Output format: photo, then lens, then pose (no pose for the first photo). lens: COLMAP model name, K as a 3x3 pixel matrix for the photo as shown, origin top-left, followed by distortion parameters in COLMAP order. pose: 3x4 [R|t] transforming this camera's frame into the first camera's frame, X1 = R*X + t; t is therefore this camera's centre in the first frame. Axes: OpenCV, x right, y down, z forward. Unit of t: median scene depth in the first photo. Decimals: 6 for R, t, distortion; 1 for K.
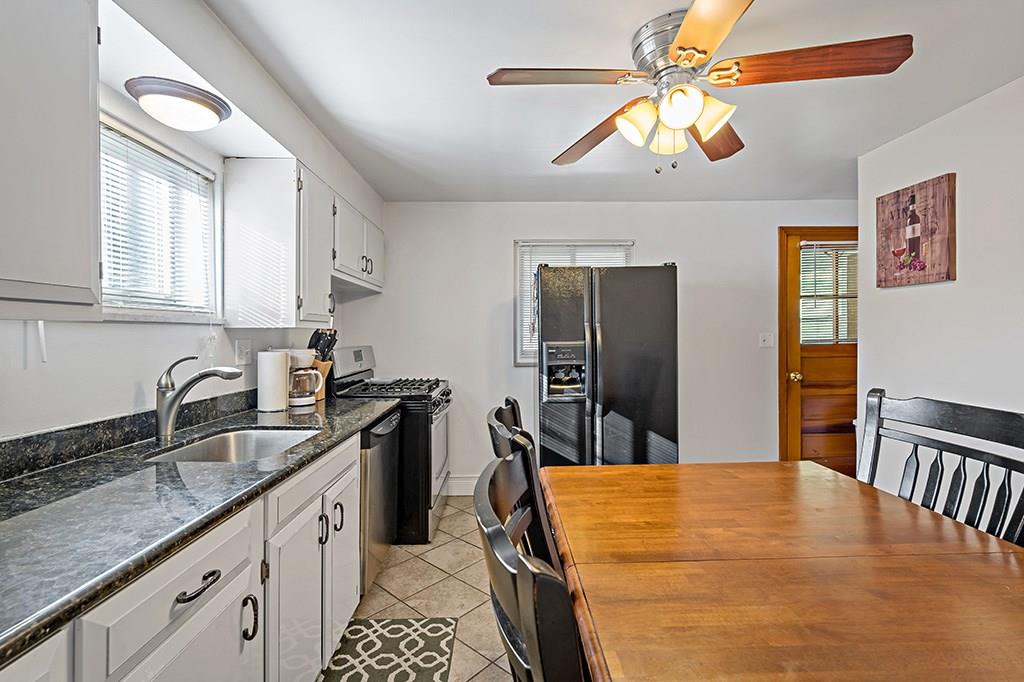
lens RADIAL K [[455.8, 0, 512.0], [0, 455.8, 341.0], [0, 0, 1]] dist [-0.013087, 0.000579]
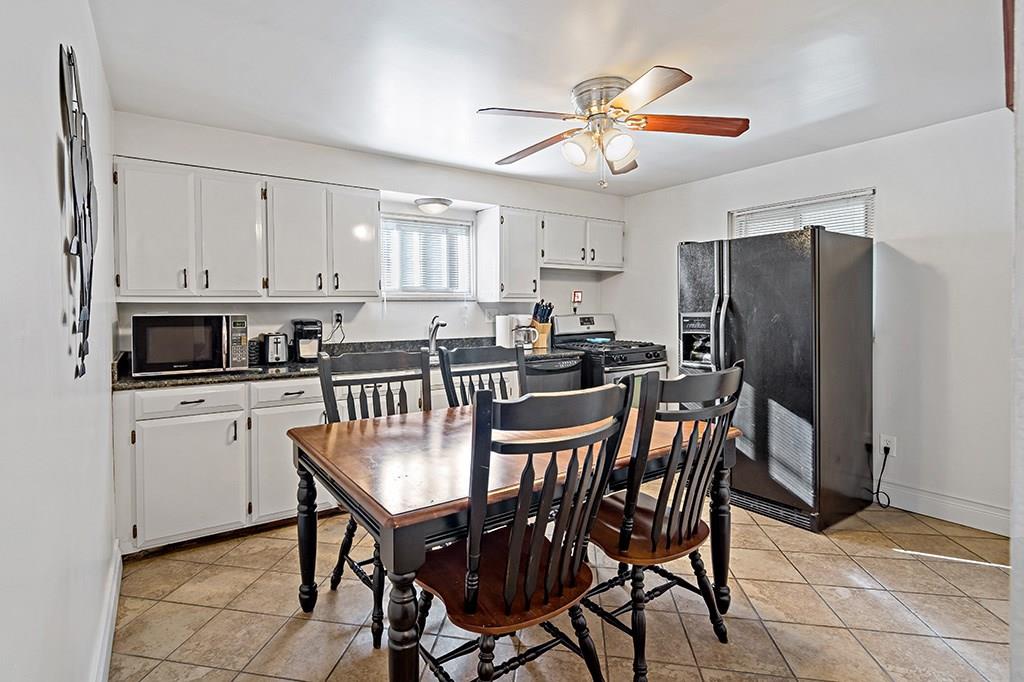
lens RADIAL K [[567.3, 0, 512.0], [0, 567.3, 341.0], [0, 0, 1]] dist [-0.002381, 0.000021]
pose [[0.521951, 0.055324, -0.851179, 1.733989], [-0.009141, 0.998200, 0.059274, -0.011866], [0.852926, -0.023157, 0.521517, -0.144909]]
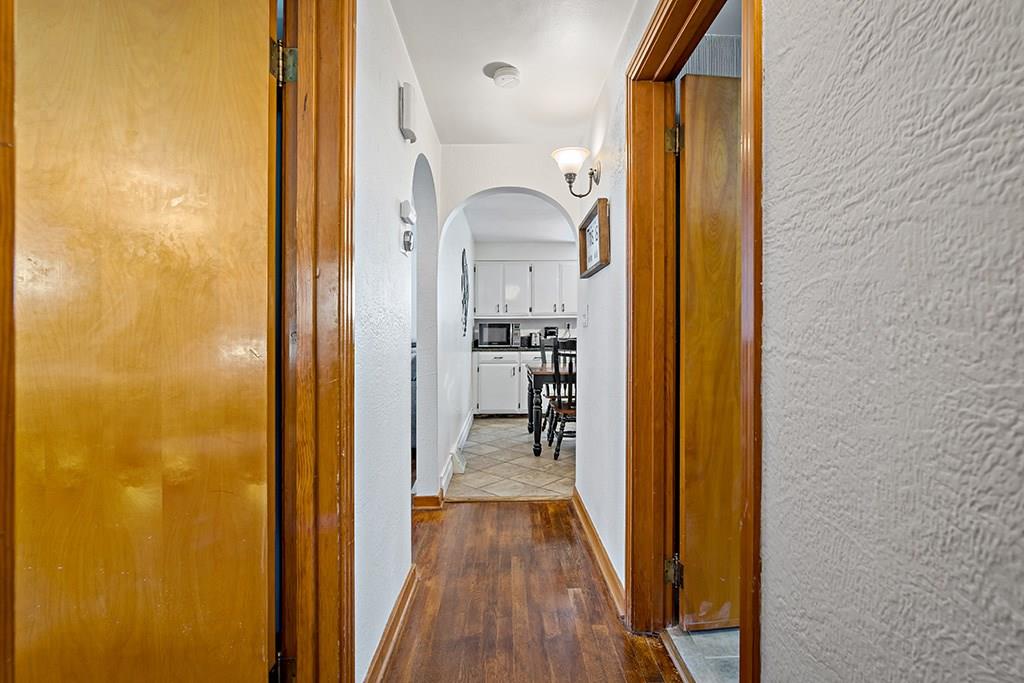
lens RADIAL K [[567.3, 0, 512.0], [0, 567.3, 341.5], [0, 0, 1]] dist [-0.002381, 0.000021]
pose [[-0.000931, 0.018192, -0.999834, 4.543157], [0.003919, 0.999827, 0.018188, 0.101888], [0.999992, -0.003901, -0.001002, 0.065405]]
